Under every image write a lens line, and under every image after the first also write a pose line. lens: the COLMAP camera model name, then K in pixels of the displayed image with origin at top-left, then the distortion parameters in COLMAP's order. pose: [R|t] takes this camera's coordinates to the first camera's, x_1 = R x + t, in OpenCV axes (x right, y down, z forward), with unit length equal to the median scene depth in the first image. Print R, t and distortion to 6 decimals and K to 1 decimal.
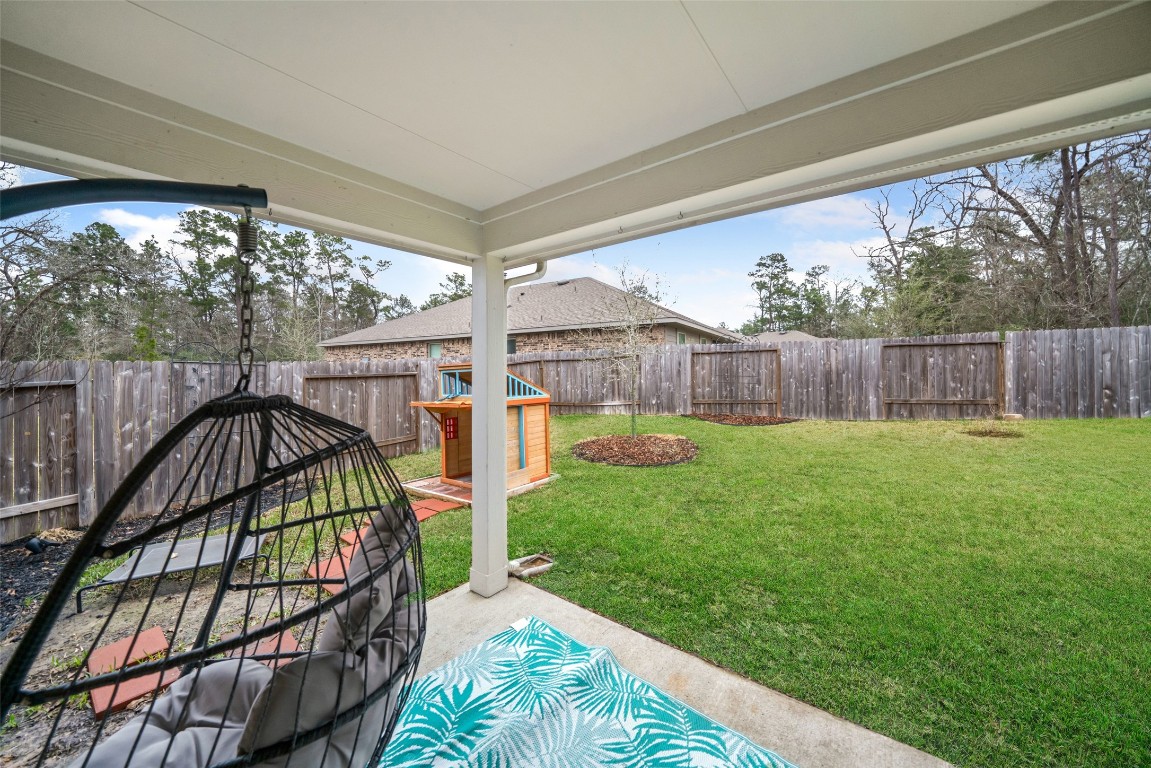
lens RADIAL K [[406.9, 0, 580.7], [0, 406.9, 367.0], [0, 0, 1]] dist [-0.016436, 0.000256]
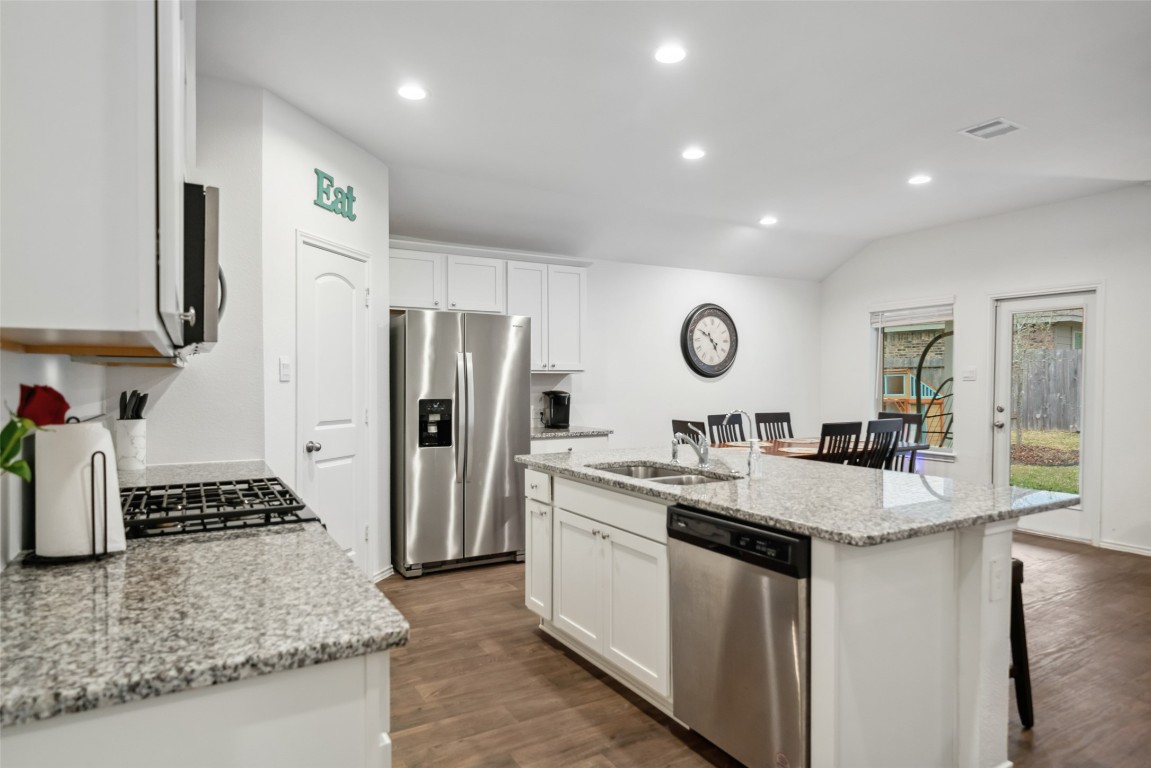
lens RADIAL K [[667.8, 0, 575.9], [0, 667.8, 391.0], [0, 0, 1]] dist [0.002007, 0.000640]
pose [[0.919308, 0.014825, -0.393260, -0.195409], [-0.006567, 0.999729, 0.022337, 0.009226], [0.393484, -0.017952, 0.919156, -0.815618]]
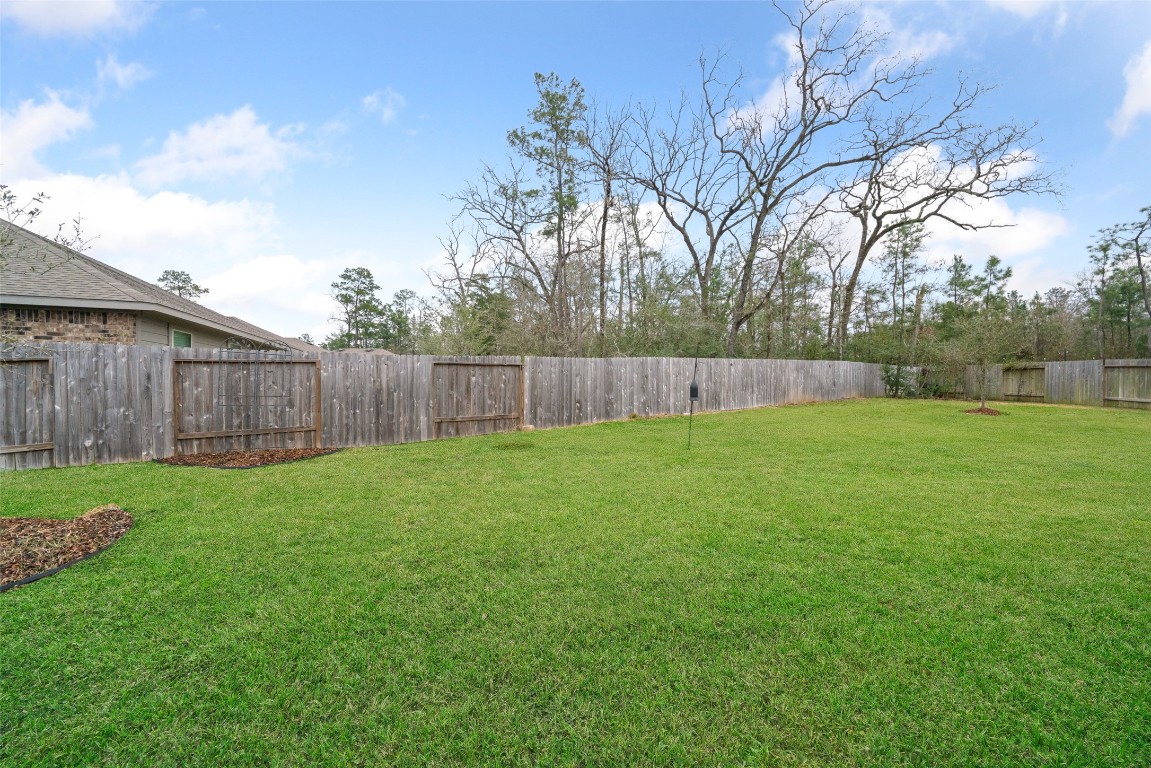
lens RADIAL K [[401.0, 0, 575.5], [0, 401.0, 384.0], [0, 0, 1]] dist [-0.006249, 0.000072]
pose [[0.597302, 0.011263, 0.801937, 0.168737], [-0.008824, 0.999933, -0.007472, 0.001405], [-0.801968, -0.002614, 0.597362, 0.141186]]
